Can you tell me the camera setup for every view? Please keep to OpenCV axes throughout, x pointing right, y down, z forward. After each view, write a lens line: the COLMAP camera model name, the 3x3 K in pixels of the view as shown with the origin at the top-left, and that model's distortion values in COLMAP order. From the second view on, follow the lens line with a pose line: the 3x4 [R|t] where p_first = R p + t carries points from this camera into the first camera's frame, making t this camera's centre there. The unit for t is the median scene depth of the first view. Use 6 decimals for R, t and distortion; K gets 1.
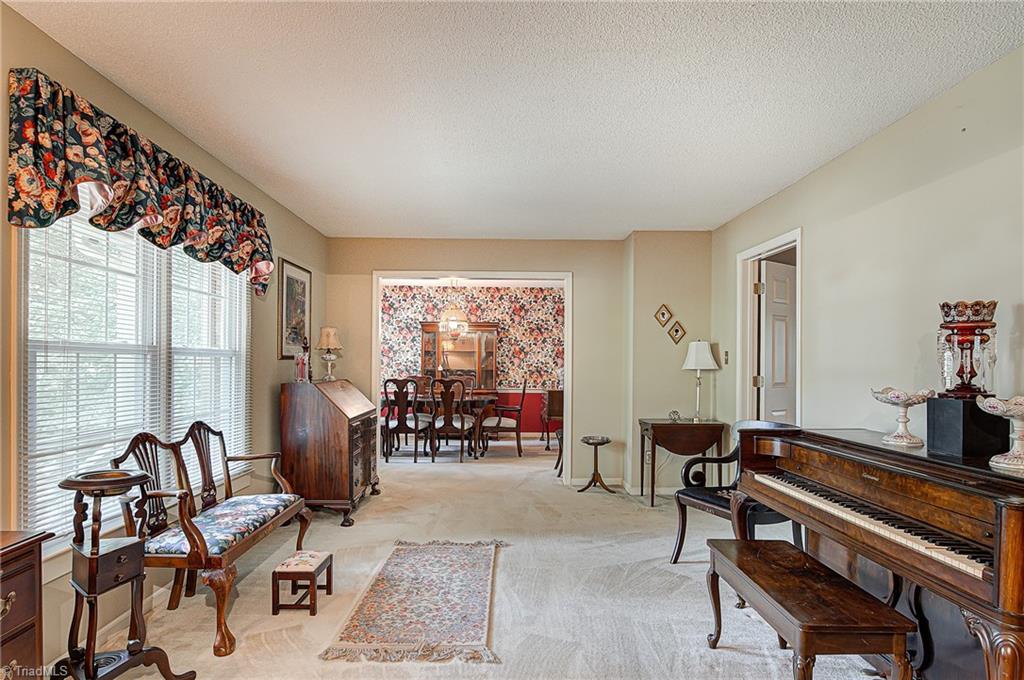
lens RADIAL K [[553.2, 0, 511.2], [0, 553.2, 360.5], [0, 0, 1]] dist [0.003766, 0.000316]
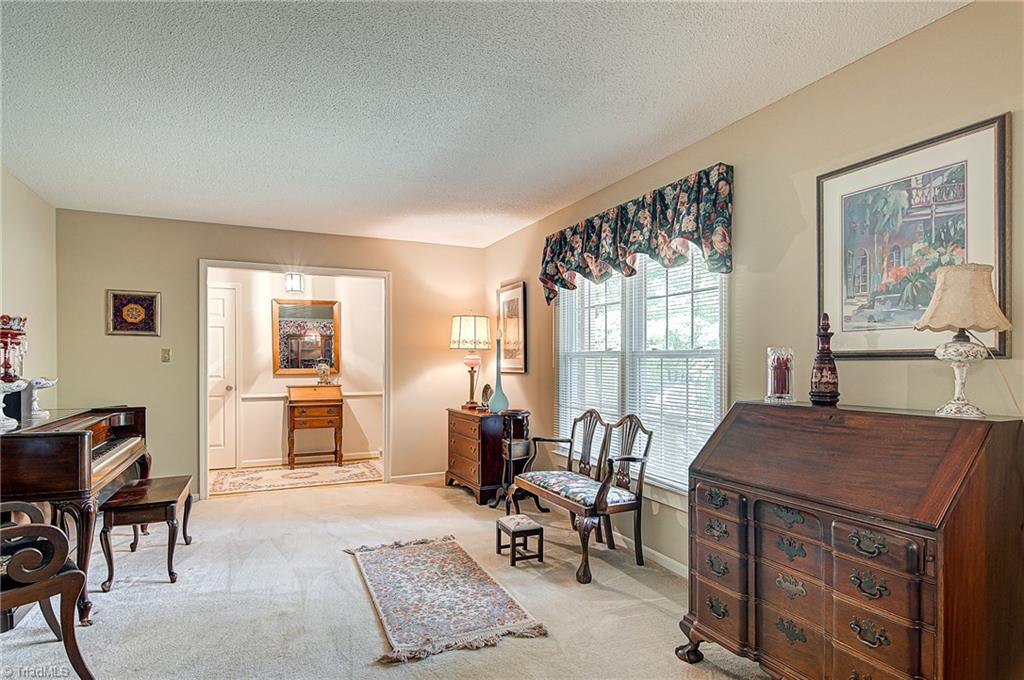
lens RADIAL K [[553.2, 0, 523.3], [0, 553.2, 370.1], [0, 0, 1]] dist [0.003766, 0.000316]
pose [[-0.912920, -0.007818, -0.408063, 0.117674], [-0.009893, 0.999947, 0.002975, 0.015254], [0.408018, 0.006753, -0.912949, 1.991291]]
